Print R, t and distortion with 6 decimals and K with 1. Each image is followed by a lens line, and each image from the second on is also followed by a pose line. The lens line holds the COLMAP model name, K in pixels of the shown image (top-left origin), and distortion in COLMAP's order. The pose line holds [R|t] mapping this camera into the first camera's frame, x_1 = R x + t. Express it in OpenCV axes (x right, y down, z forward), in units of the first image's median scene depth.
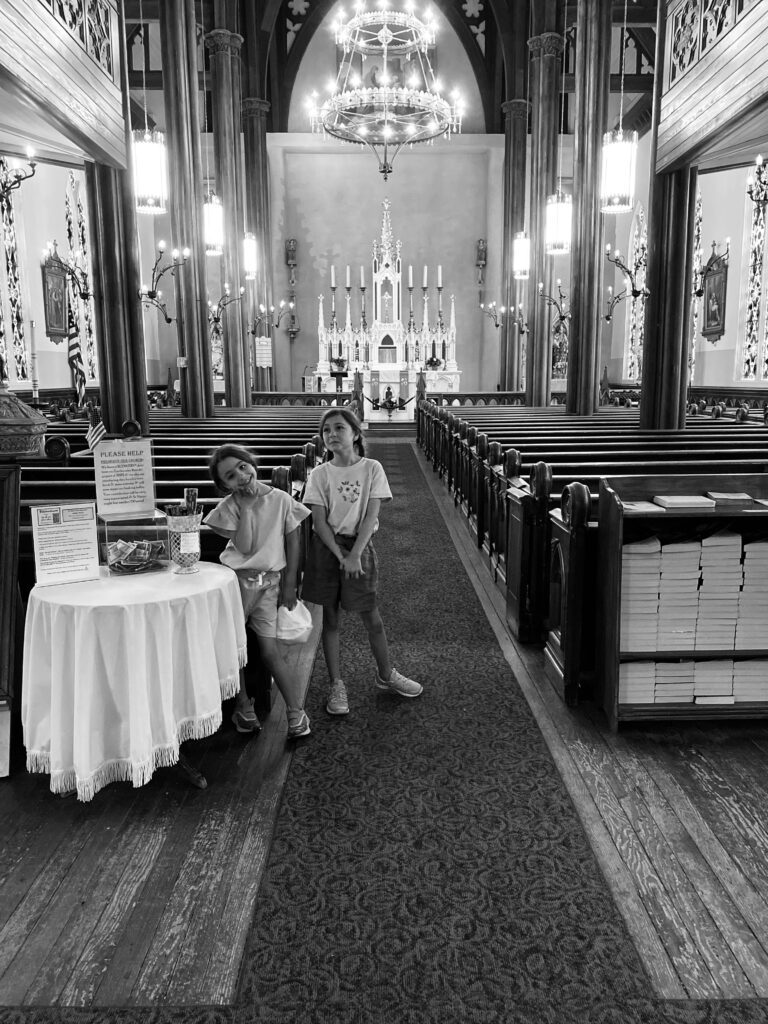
lens RADIAL K [[792.7, 0, 387.3], [0, 792.7, 513.7], [0, 0, 1]] dist [0.049460, -0.074110]
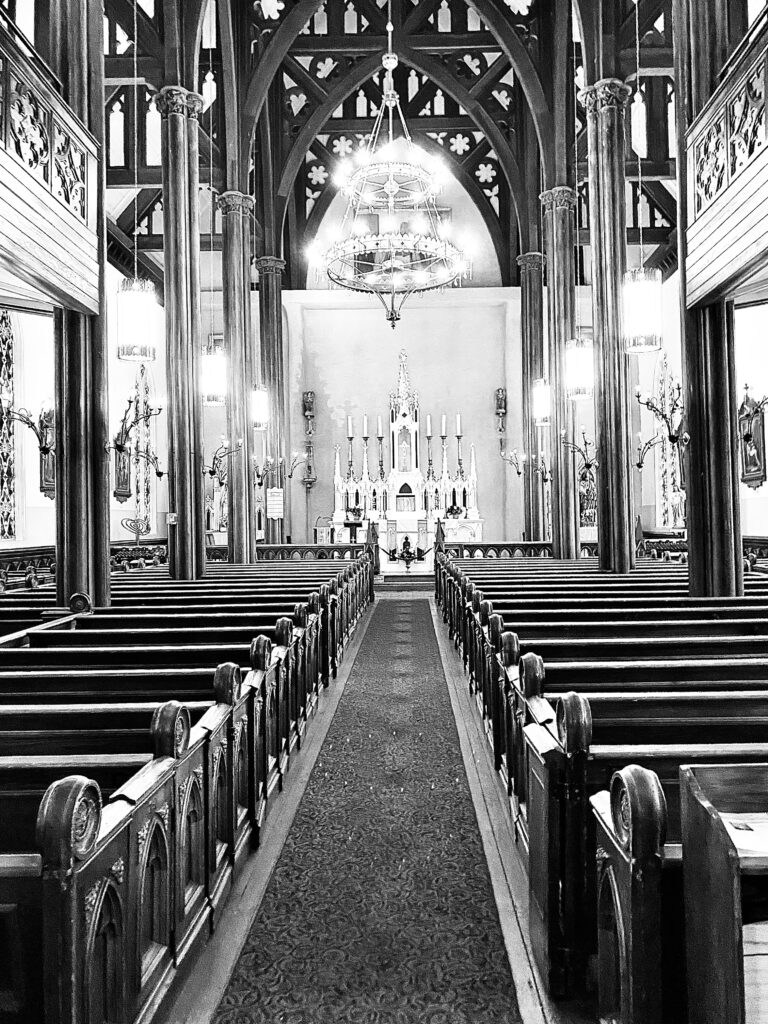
lens RADIAL K [[788.7, 0, 393.1], [0, 788.7, 506.4], [0, 0, 1]] dist [0.116346, -0.255854]
pose [[0.999492, -0.011290, -0.029813, 0.021697], [0.005505, 0.982264, -0.187420, -0.029621], [0.031400, 0.187161, 0.981827, 0.104479]]
